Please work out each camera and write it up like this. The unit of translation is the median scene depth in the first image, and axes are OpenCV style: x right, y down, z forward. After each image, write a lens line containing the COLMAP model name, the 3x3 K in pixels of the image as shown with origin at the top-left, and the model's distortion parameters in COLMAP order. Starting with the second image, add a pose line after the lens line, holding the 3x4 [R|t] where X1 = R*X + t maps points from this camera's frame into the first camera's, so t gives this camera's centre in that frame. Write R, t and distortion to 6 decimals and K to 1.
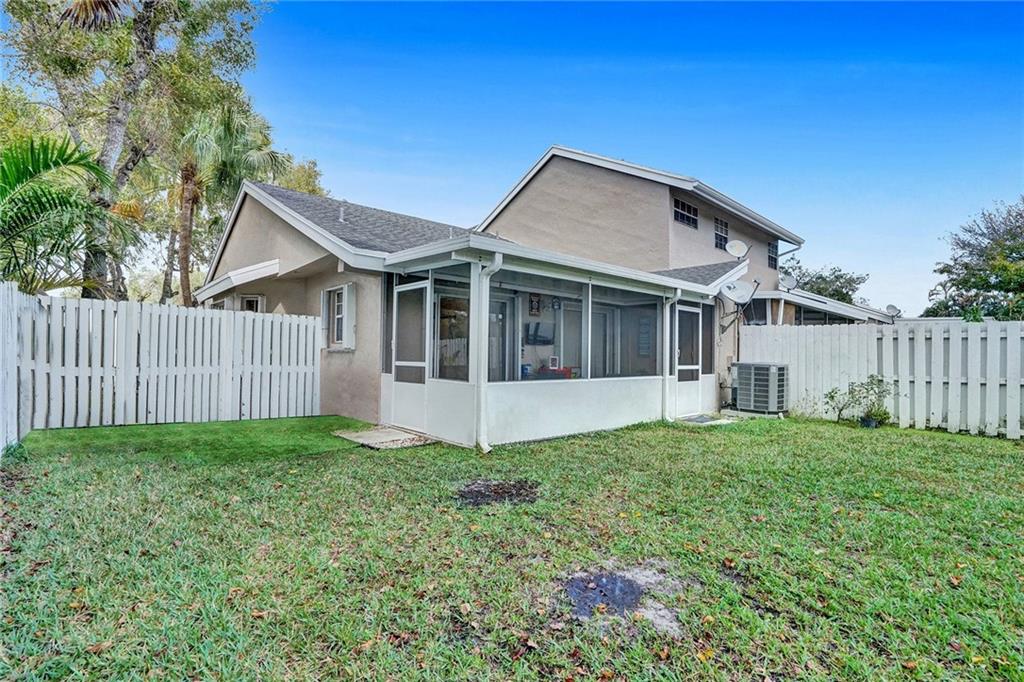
lens RADIAL K [[483.2, 0, 512.0], [0, 483.2, 341.0], [0, 0, 1]] dist [-0.051620, 0.018444]
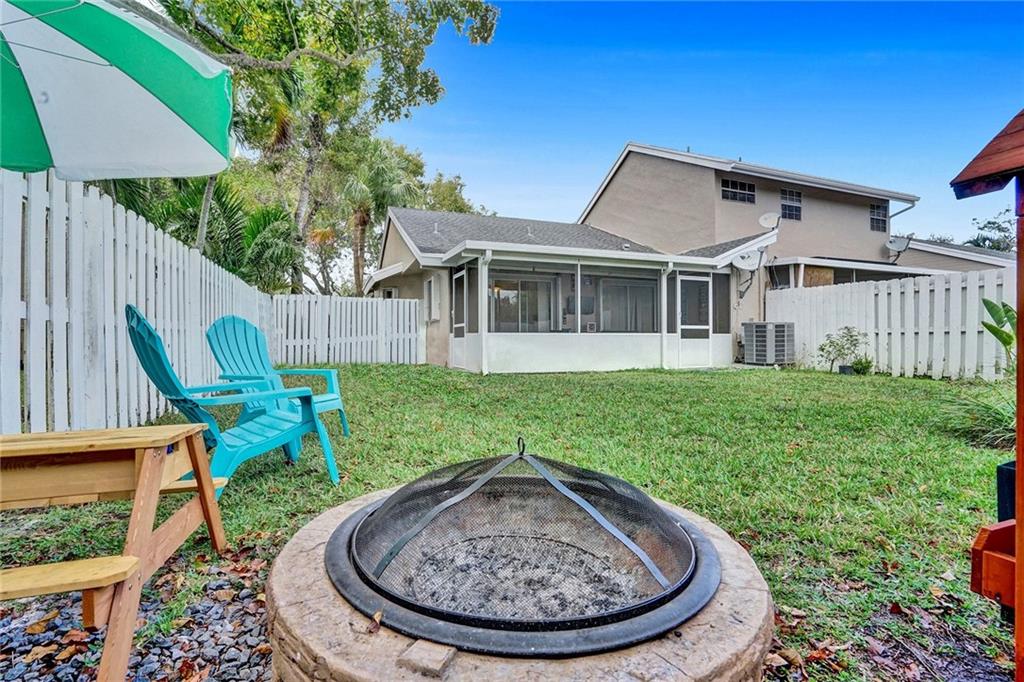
lens RADIAL K [[483.2, 0, 512.0], [0, 483.2, 341.0], [0, 0, 1]] dist [-0.051620, 0.018444]
pose [[0.931792, -0.018406, -0.362525, 0.373140], [0.027219, 0.999445, 0.019218, 0.053699], [0.361970, -0.027775, 0.931776, -0.276577]]
